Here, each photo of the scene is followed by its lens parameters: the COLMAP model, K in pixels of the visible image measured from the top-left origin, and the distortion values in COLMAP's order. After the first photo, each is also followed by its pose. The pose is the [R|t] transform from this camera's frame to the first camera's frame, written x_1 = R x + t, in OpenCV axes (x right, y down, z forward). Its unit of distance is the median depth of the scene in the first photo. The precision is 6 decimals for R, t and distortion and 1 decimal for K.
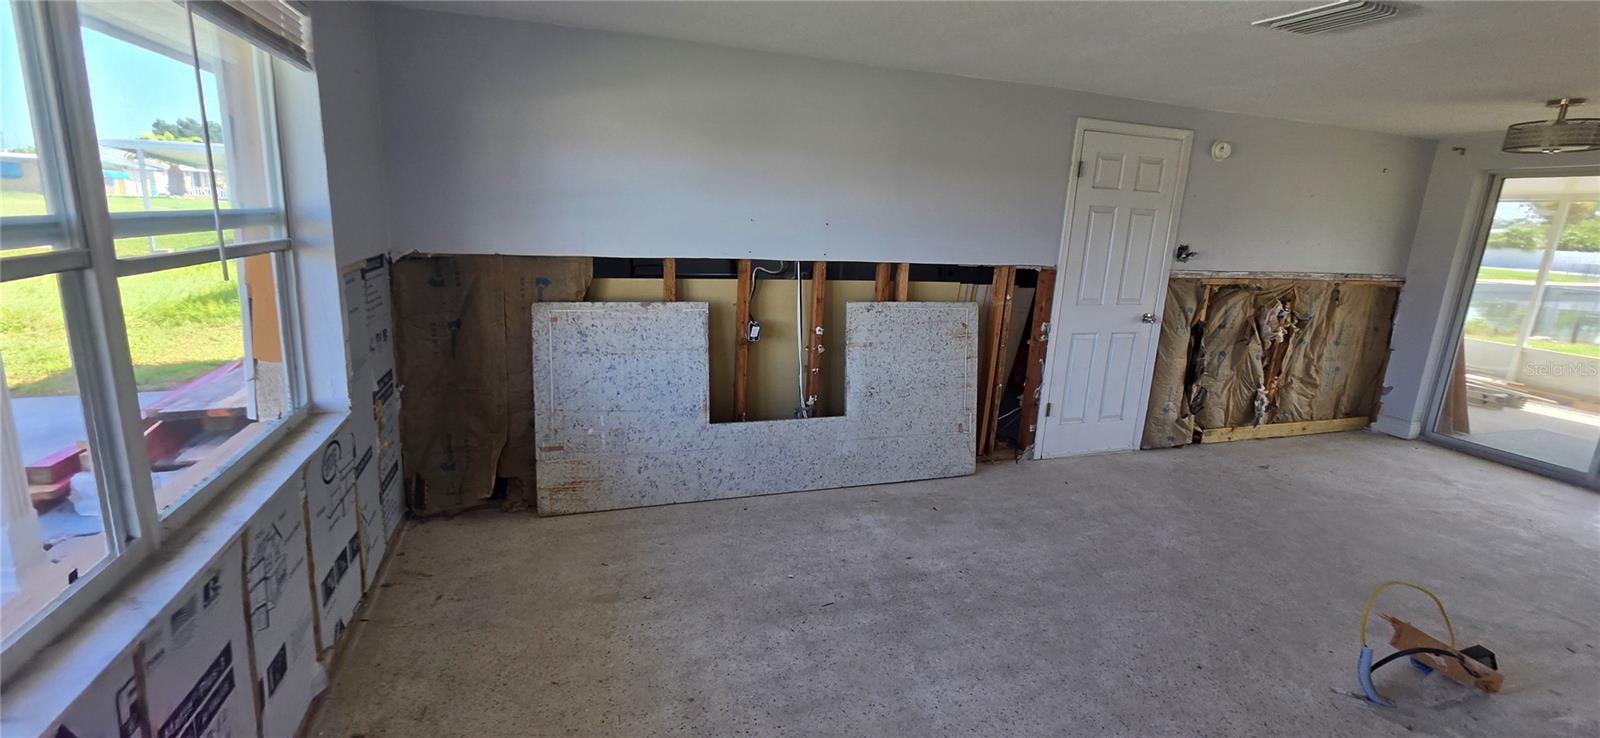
lens RADIAL K [[663.5, 0, 794.7], [0, 663.5, 355.9], [0, 0, 1]] dist [-0.001636, 0.000028]
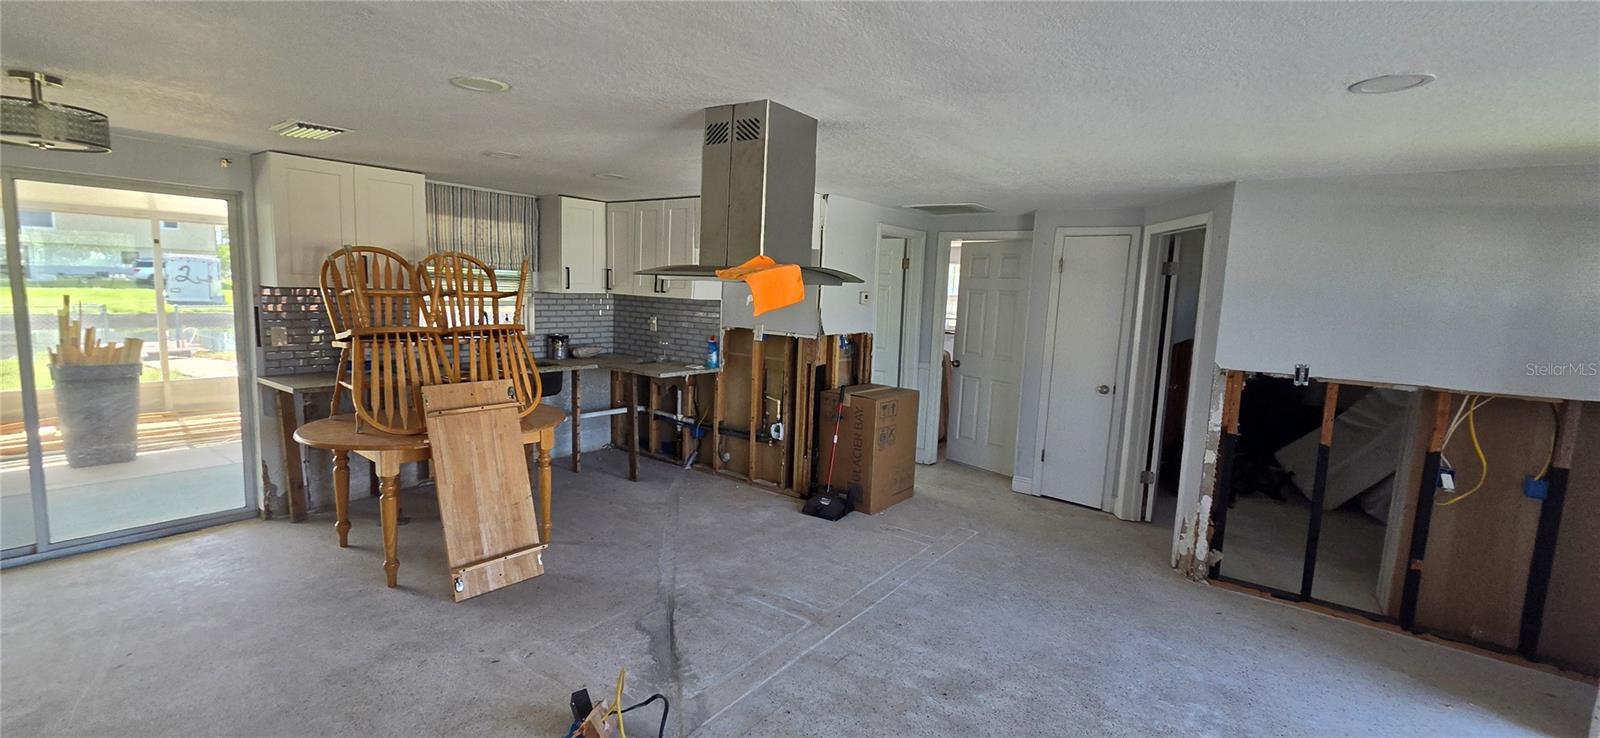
lens RADIAL K [[663.1, 0, 795.3], [0, 663.1, 364.3], [0, 0, 1]] dist [-0.000131, 0.000479]
pose [[-0.555008, -0.168669, 0.814565, 0.062435], [0.112500, 0.955011, 0.274403, -0.156398], [-0.824202, 0.243935, -0.511064, 0.624895]]
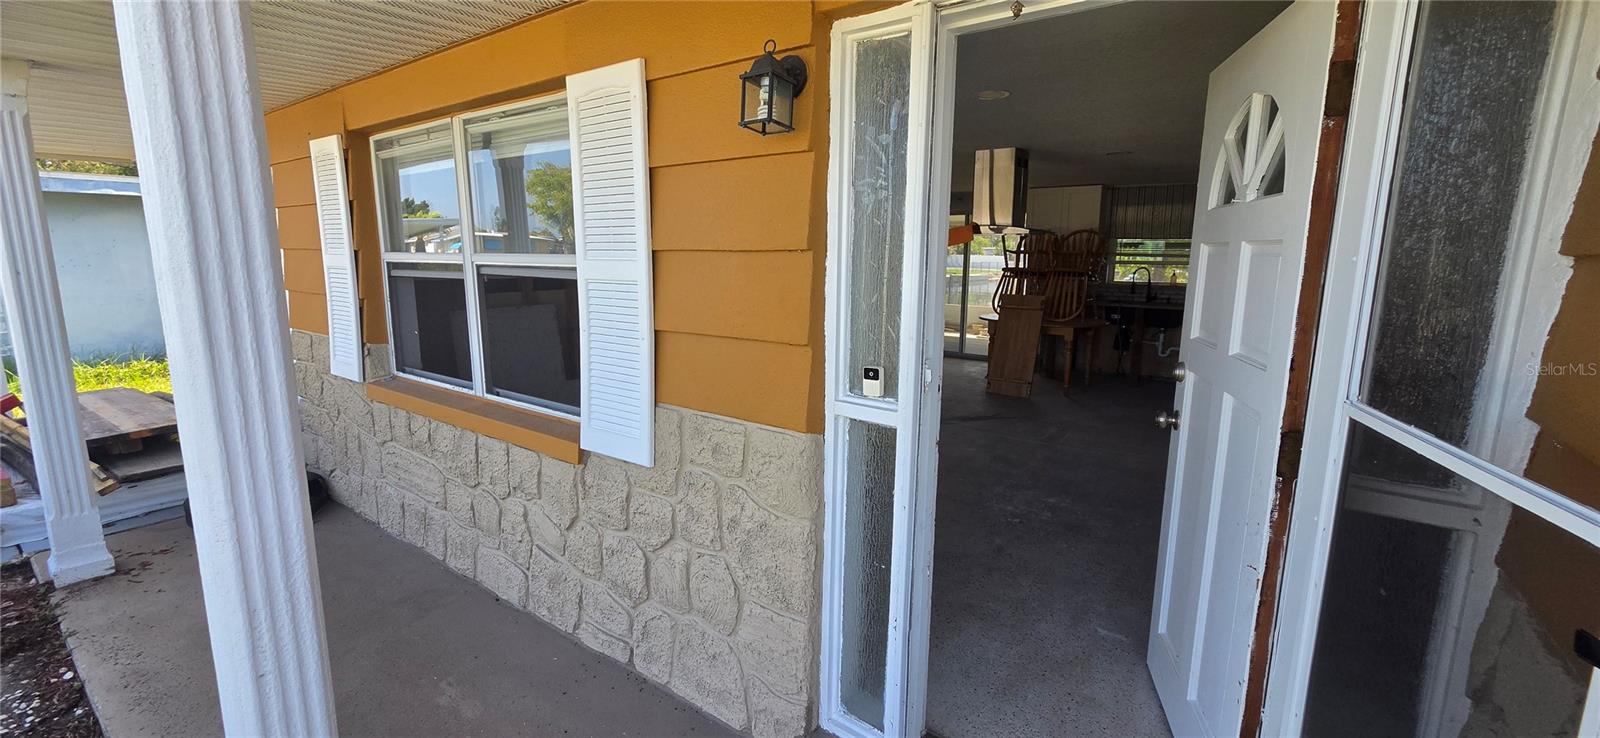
lens RADIAL K [[654.8, 0, 799.7], [0, 654.8, 363.1], [0, 0, 1]] dist [-0.000733, 0.000168]
pose [[0.819364, -0.139243, 0.556107, -0.428850], [0.155166, 0.987712, 0.018691, 0.096572], [-0.551876, 0.070974, 0.830901, -0.488337]]
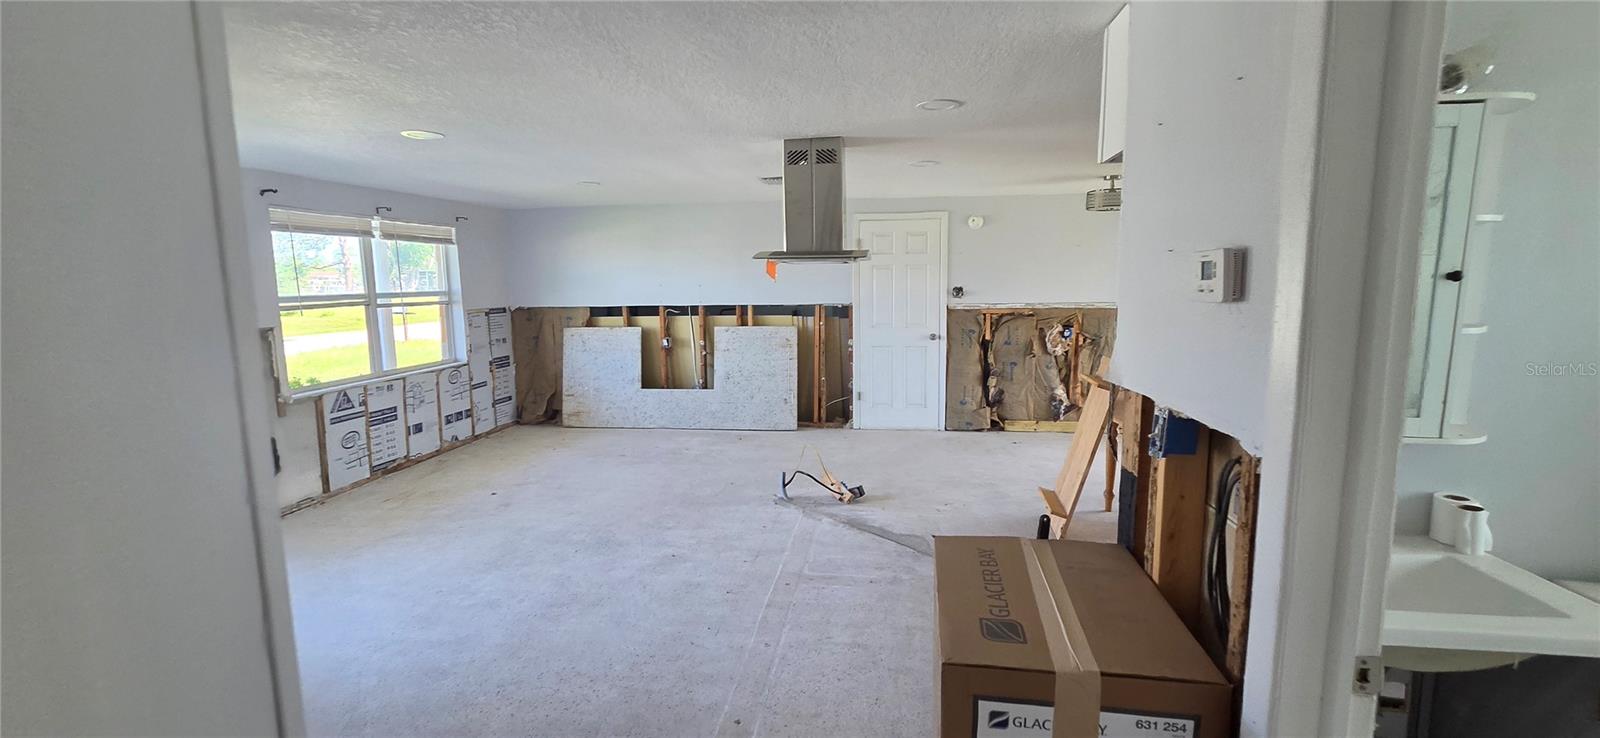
lens RADIAL K [[668.9, 0, 815.5], [0, 668.9, 364.6], [0, 0, 1]] dist [0.000241, 0.000229]
pose [[0.898157, -0.001649, -0.439672, 0.989932], [-0.039267, 0.995696, -0.083948, 0.145375], [0.437918, 0.092663, 0.894227, -0.455962]]
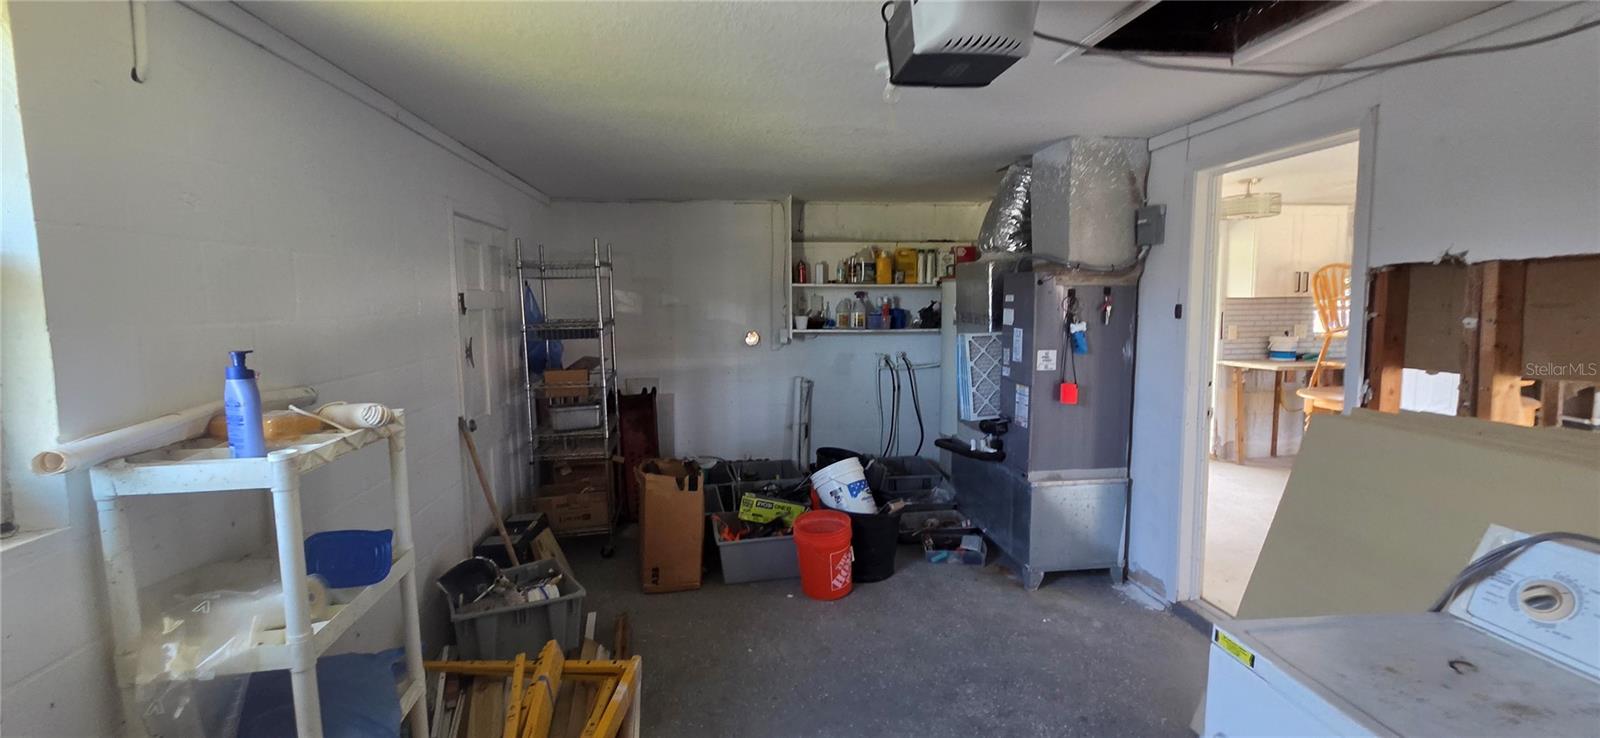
lens RADIAL K [[654.8, 0, 799.7], [0, 654.8, 363.1], [0, 0, 1]] dist [-0.000733, 0.000168]
pose [[0.202071, -0.142210, 0.968991, -0.248255], [0.233366, 0.967894, 0.093384, -0.294501], [-0.951161, 0.207260, 0.228771, 1.312681]]
